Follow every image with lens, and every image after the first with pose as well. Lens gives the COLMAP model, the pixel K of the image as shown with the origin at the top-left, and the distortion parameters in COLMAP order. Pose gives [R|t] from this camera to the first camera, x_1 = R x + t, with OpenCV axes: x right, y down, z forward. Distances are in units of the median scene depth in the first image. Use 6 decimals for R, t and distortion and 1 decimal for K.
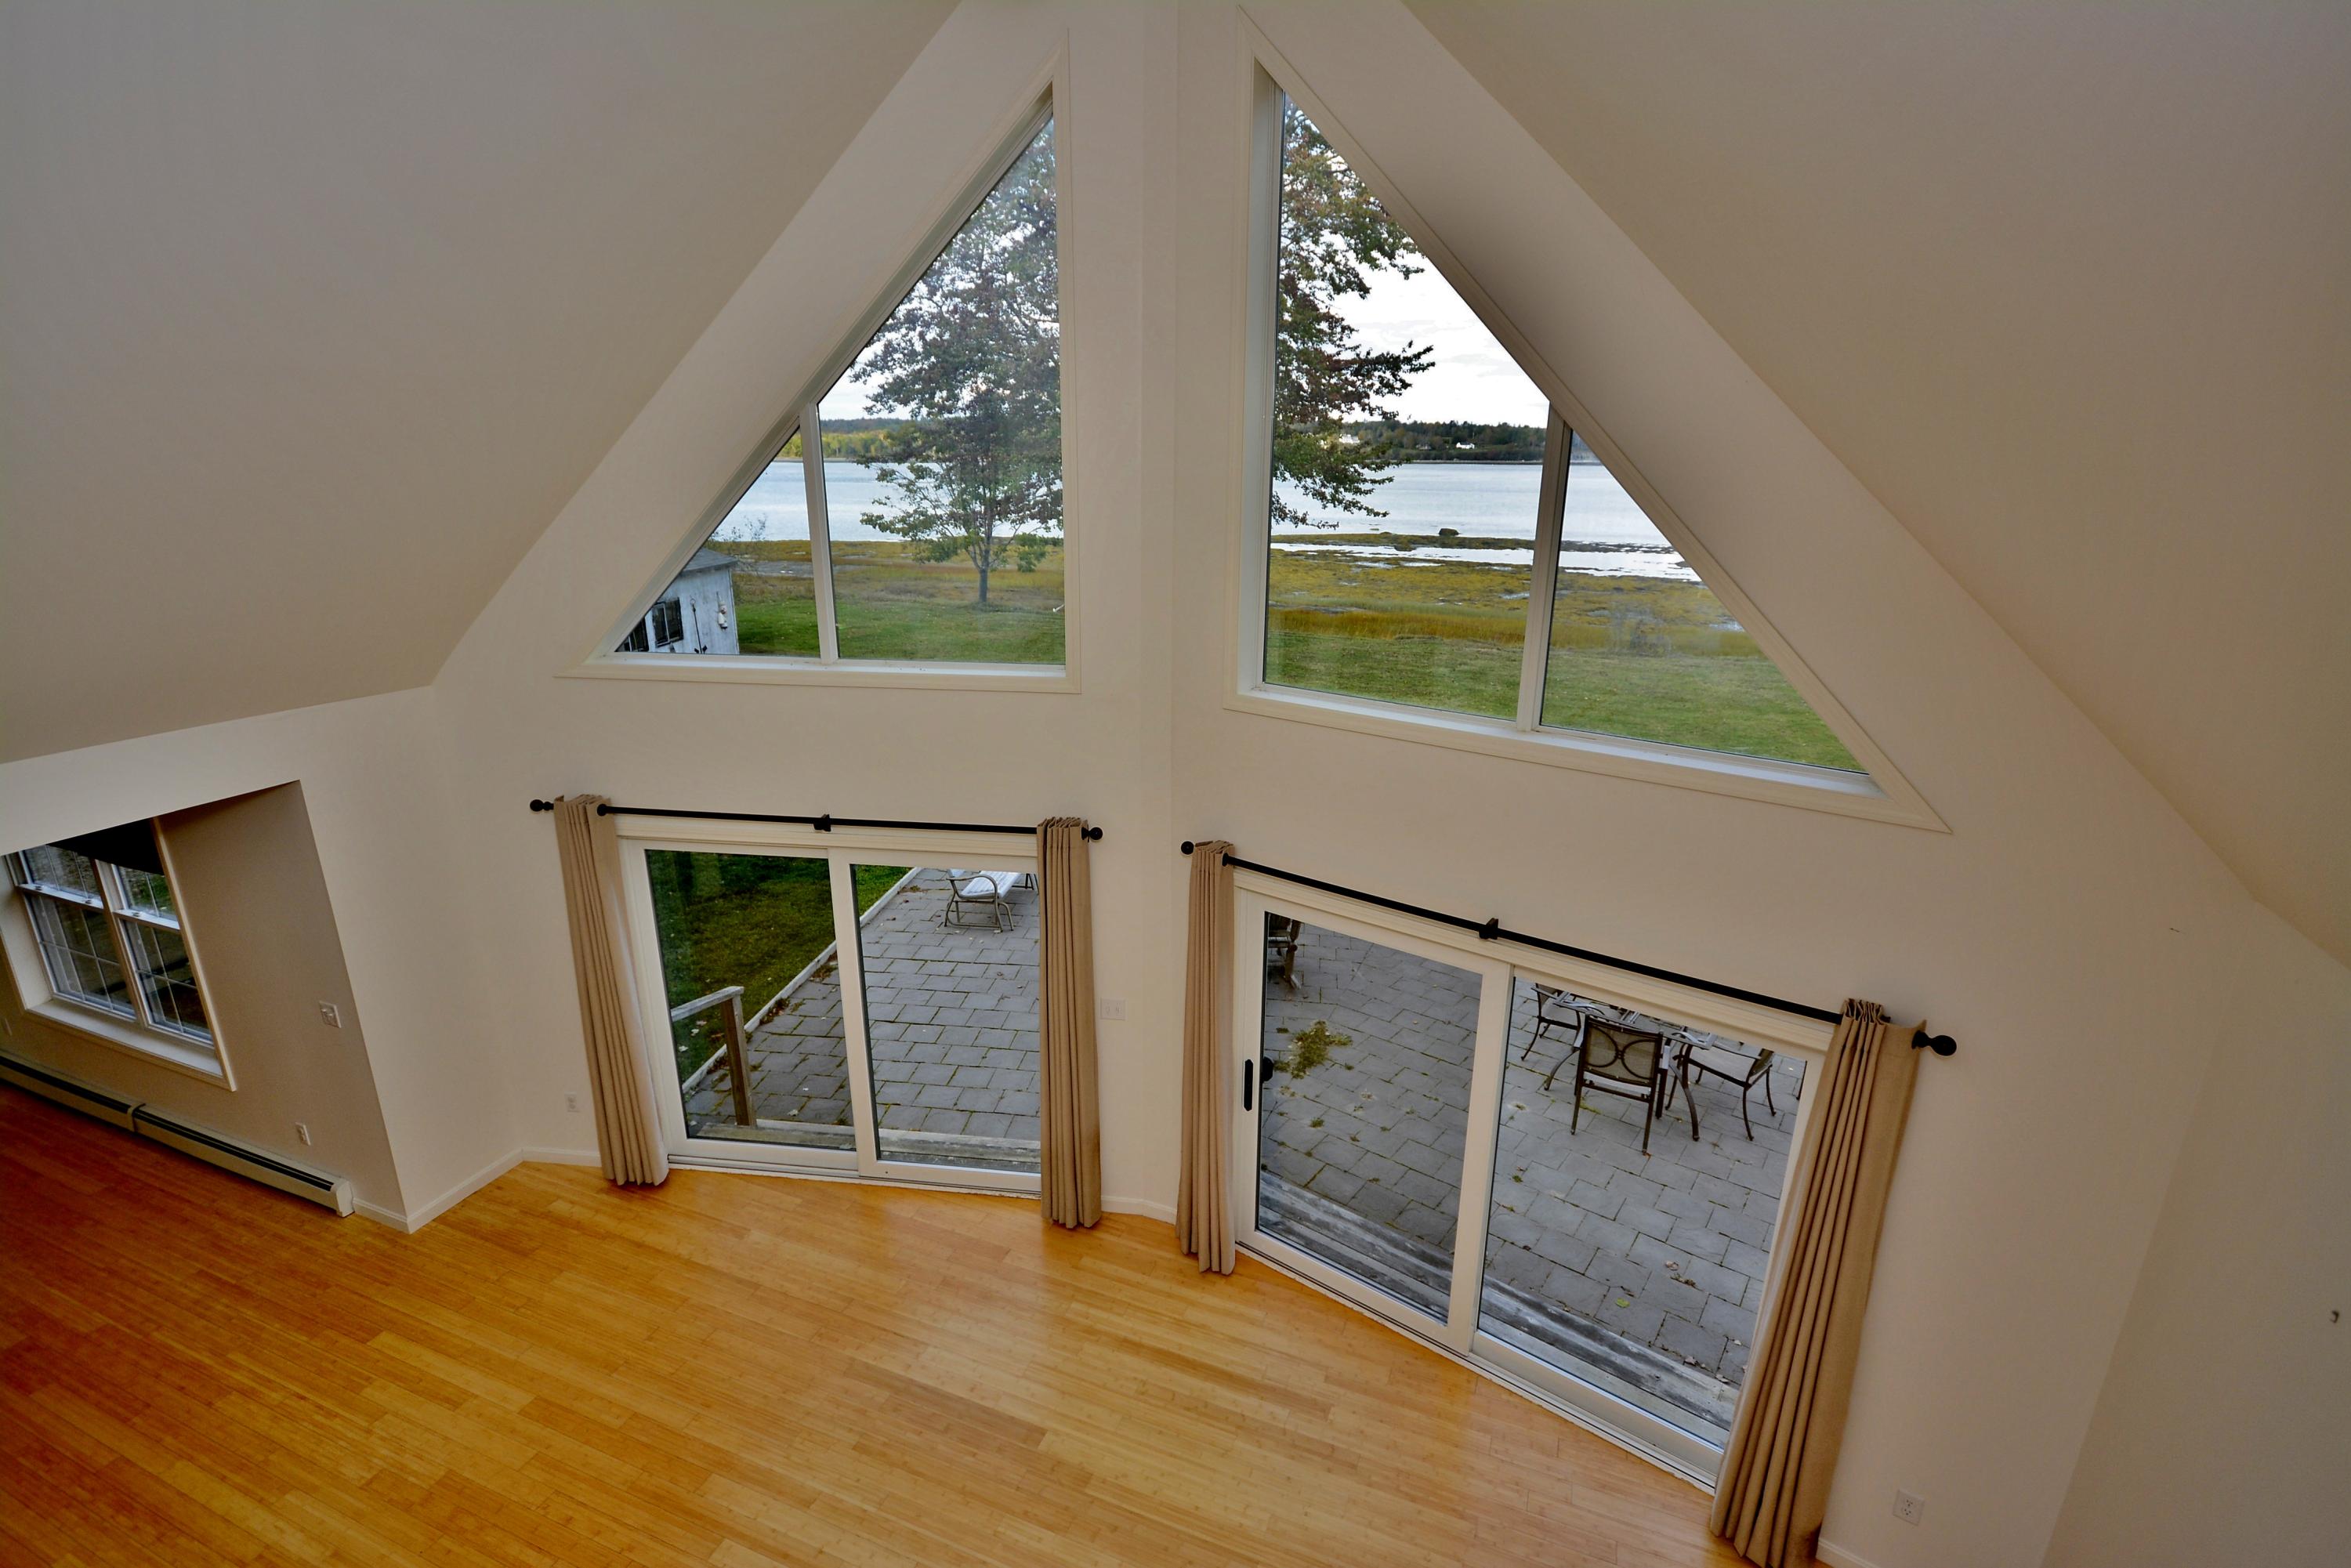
lens RADIAL K [[1097.0, 0, 1179.6], [0, 1097.0, 785.9], [0, 0, 1]] dist [0.012580, 0.000440]
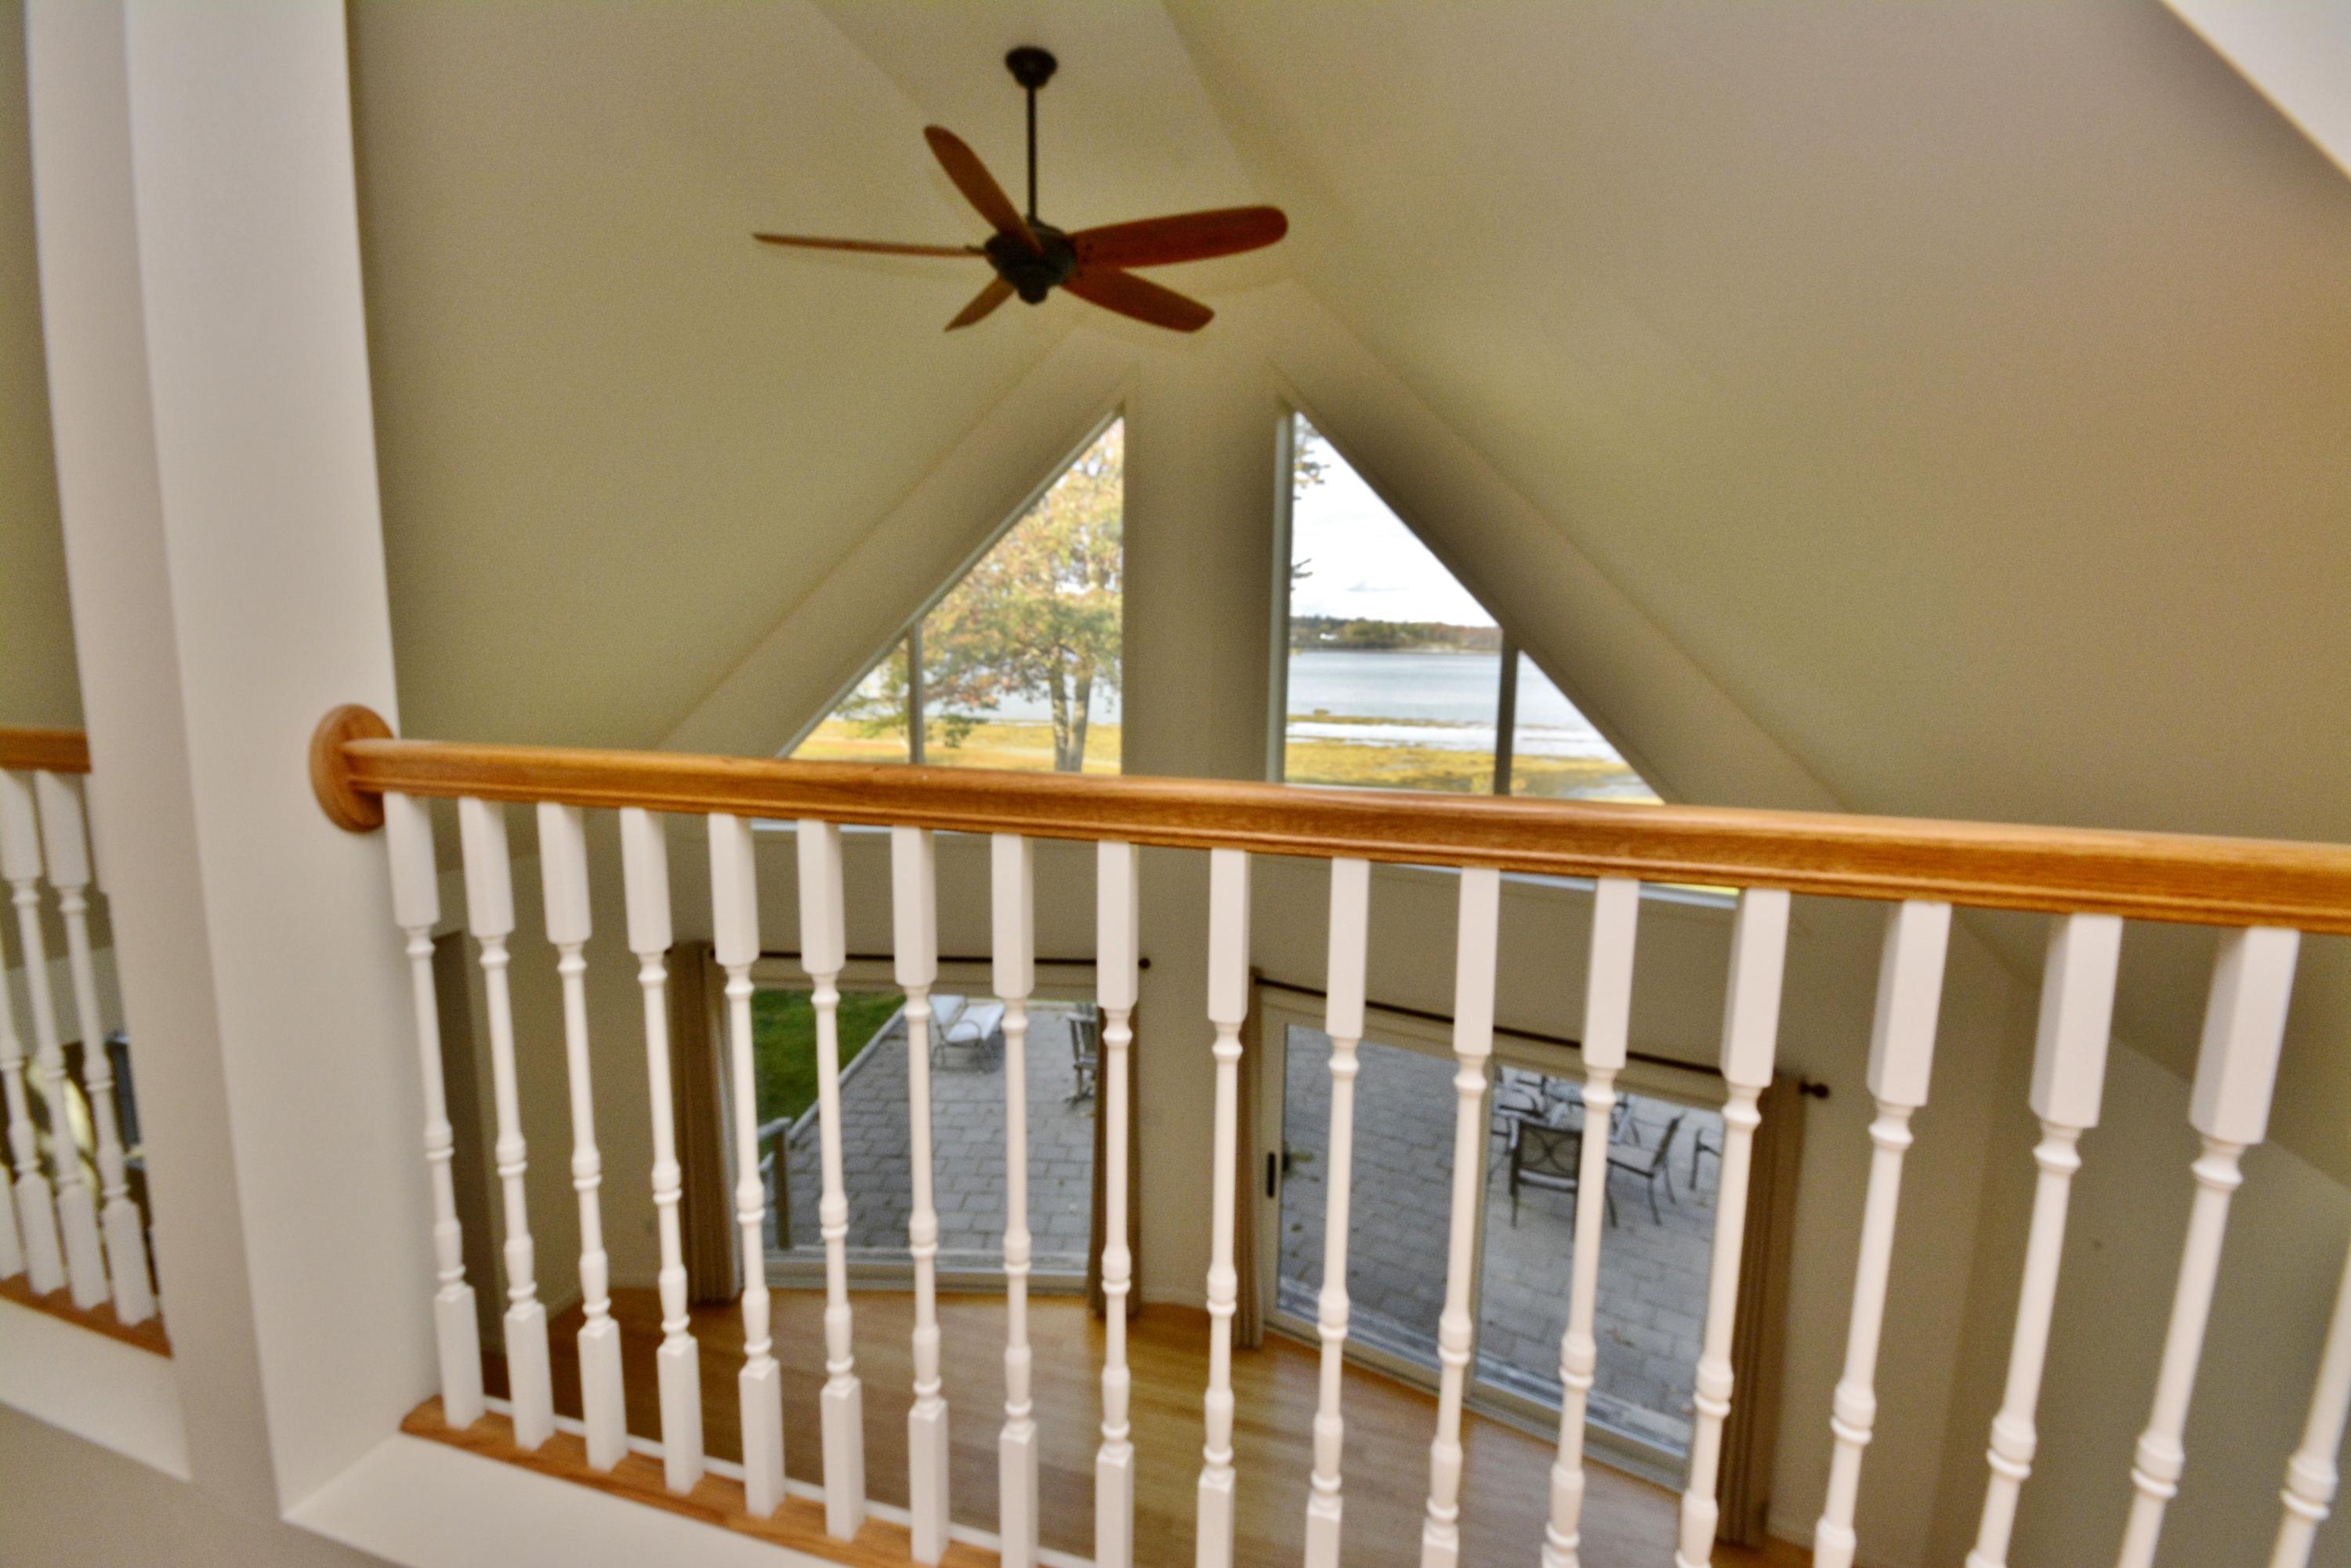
lens RADIAL K [[1034.2, 0, 1176.9], [0, 1034.2, 784.4], [0, 0, 1]] dist [0.001360, -0.001941]
pose [[0.994921, -0.005266, 0.100521, -0.072865], [0.020811, 0.987815, -0.154234, 0.011732], [-0.098484, 0.155543, 0.982908, -0.077317]]
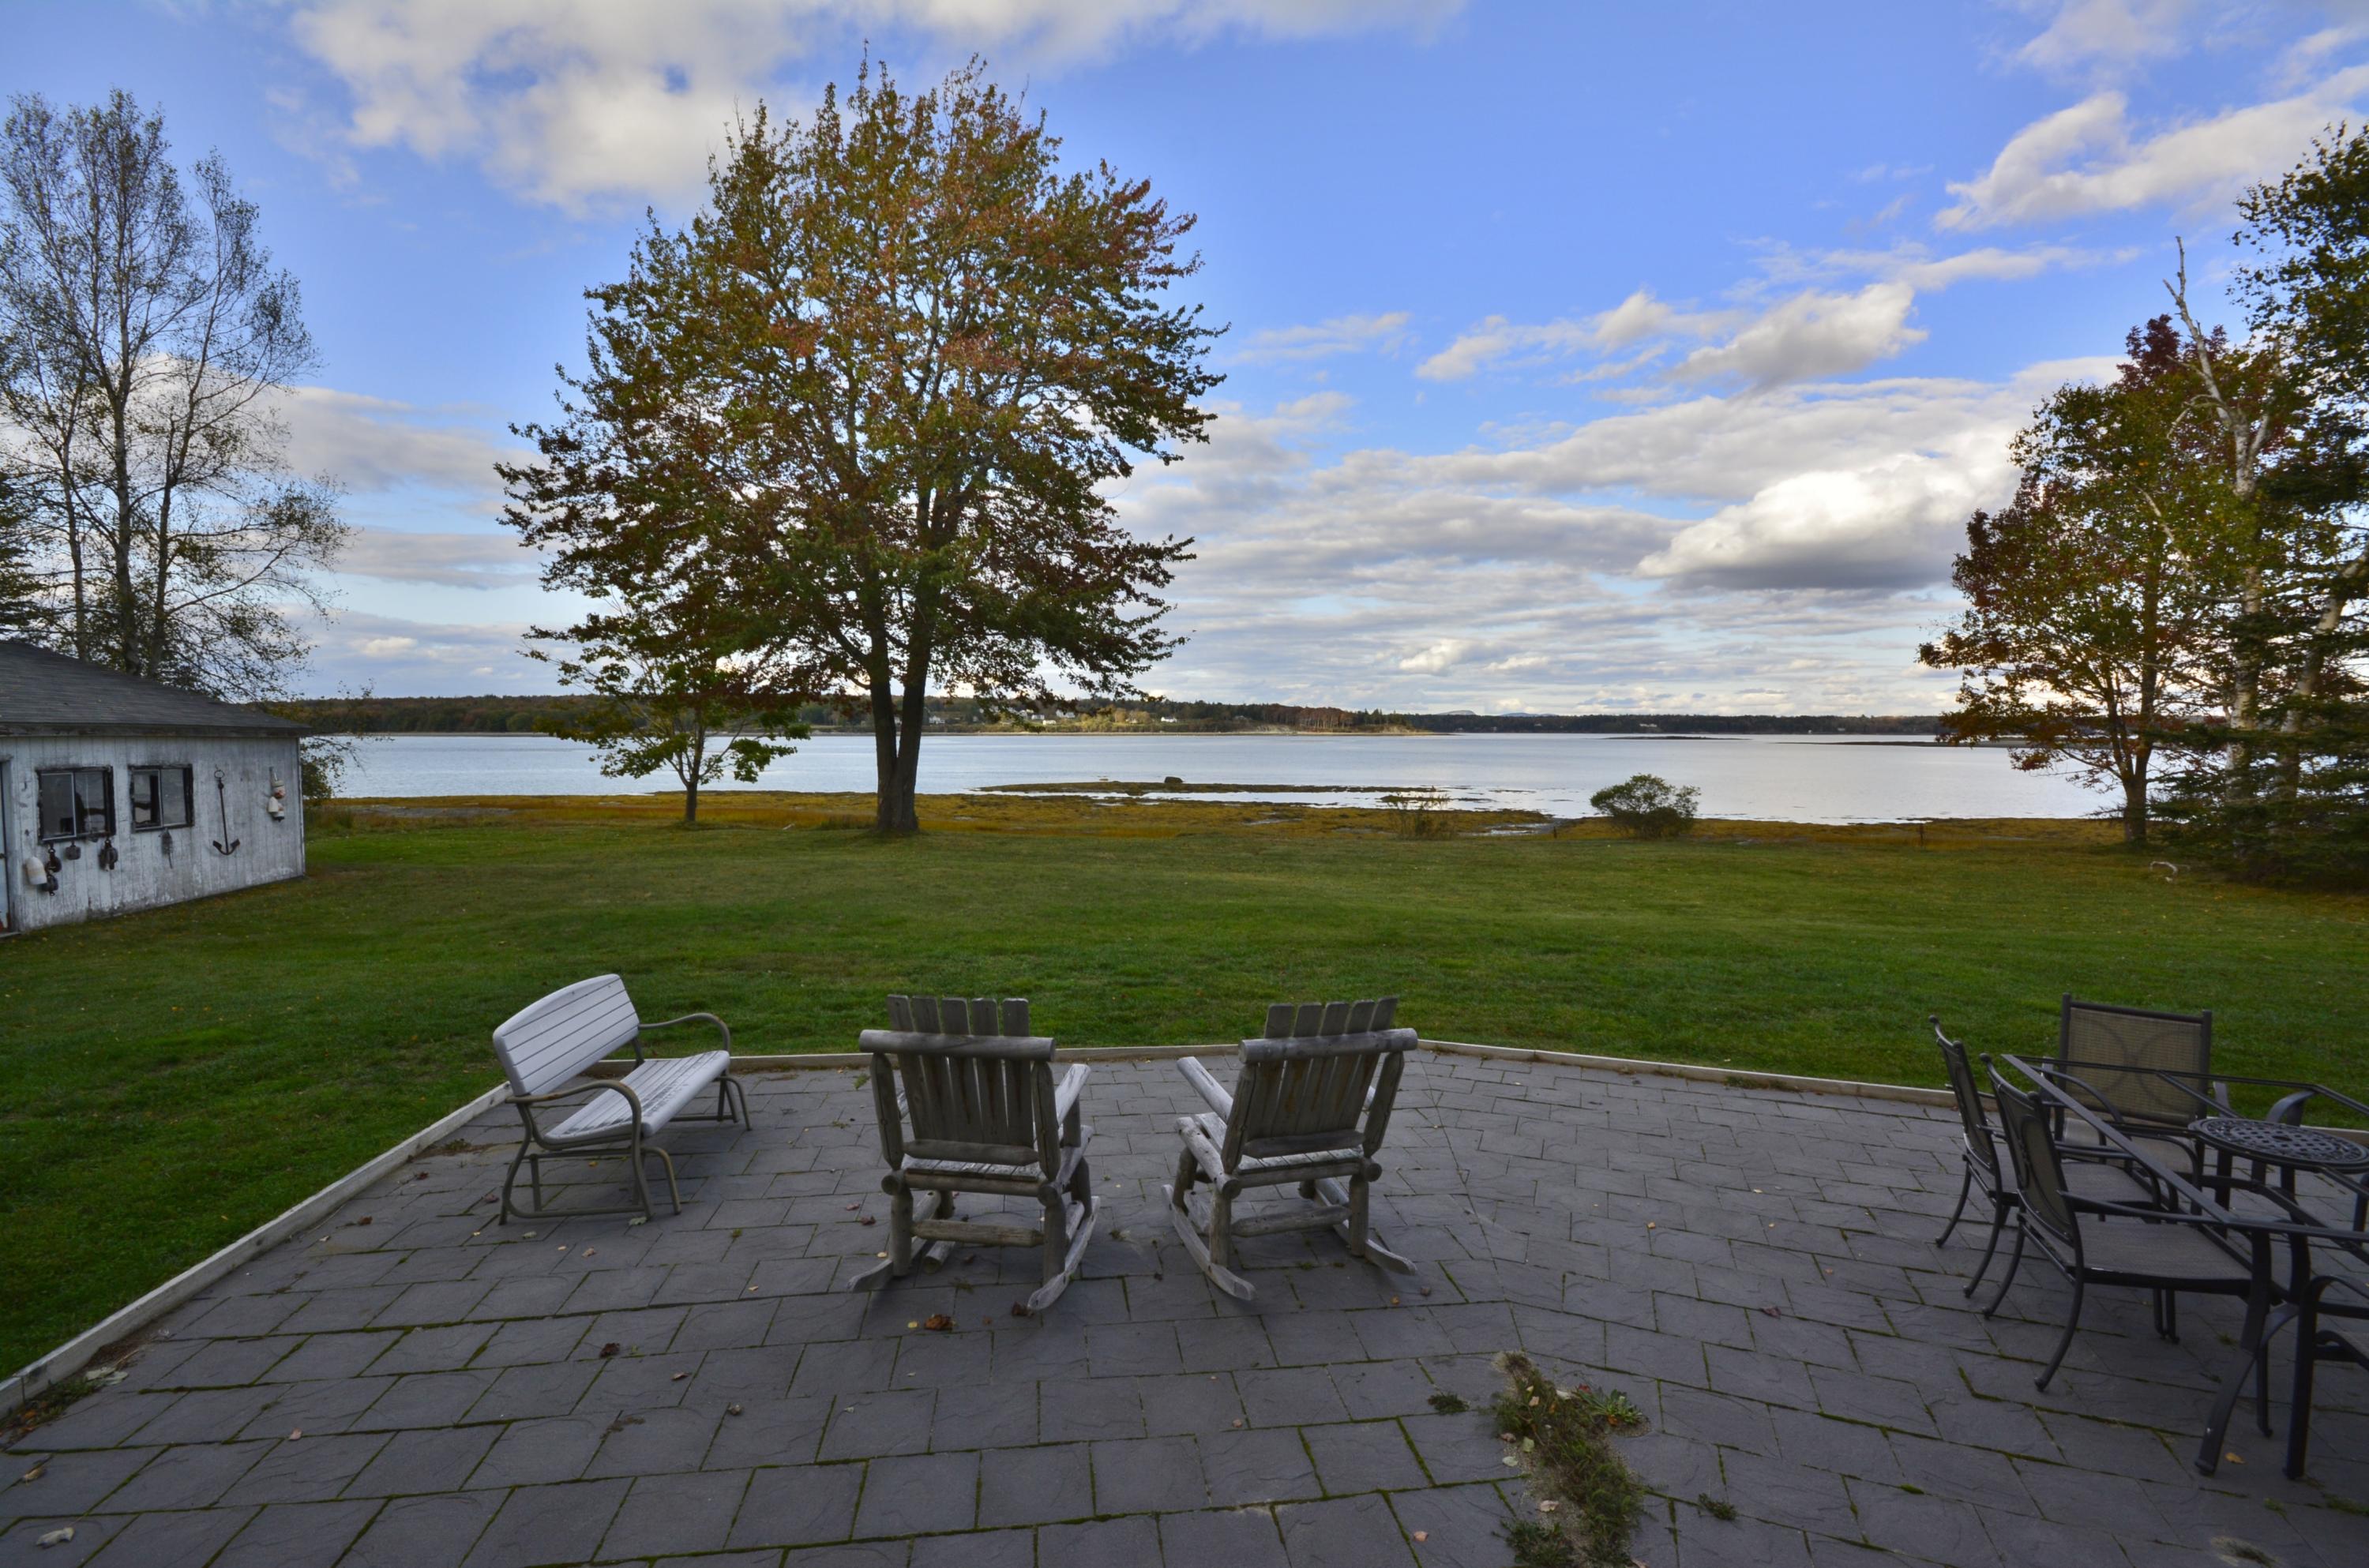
lens RADIAL K [[1042.1, 0, 1179.7], [0, 1042.1, 782.7], [0, 0, 1]] dist [0.001360, -0.001941]
pose [[0.966959, -0.019240, 0.254203, -0.063839], [0.080479, 0.969195, -0.232777, 0.079411], [-0.241894, 0.245544, 0.938720, 0.535408]]
